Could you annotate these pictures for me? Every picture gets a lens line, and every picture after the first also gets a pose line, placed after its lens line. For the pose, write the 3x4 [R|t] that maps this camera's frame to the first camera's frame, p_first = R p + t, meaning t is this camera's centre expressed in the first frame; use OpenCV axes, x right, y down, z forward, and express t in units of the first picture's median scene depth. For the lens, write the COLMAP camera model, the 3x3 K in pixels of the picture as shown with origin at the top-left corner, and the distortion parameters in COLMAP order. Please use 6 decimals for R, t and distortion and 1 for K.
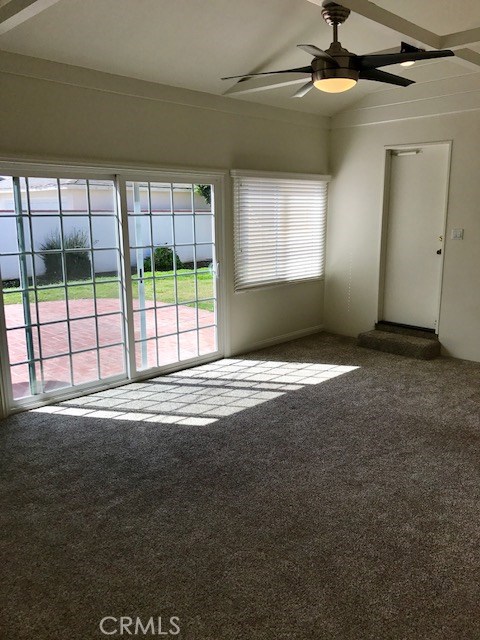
lens RADIAL K [[530.6, 0, 246.5], [0, 530.6, 318.1], [0, 0, 1]] dist [0.050227, -0.006374]
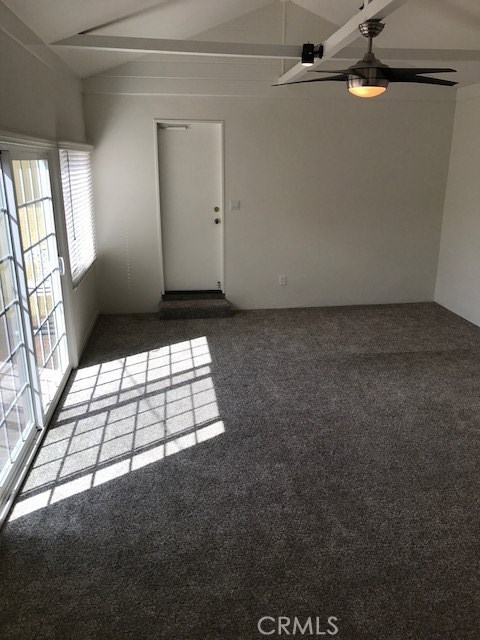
lens RADIAL K [[530.6, 0, 246.5], [0, 530.6, 318.1], [0, 0, 1]] dist [0.050227, -0.006374]
pose [[0.598855, -0.228290, 0.767630, -0.596435], [0.161689, 0.973237, 0.163298, -0.114320], [-0.784366, 0.026325, 0.619740, 0.307148]]
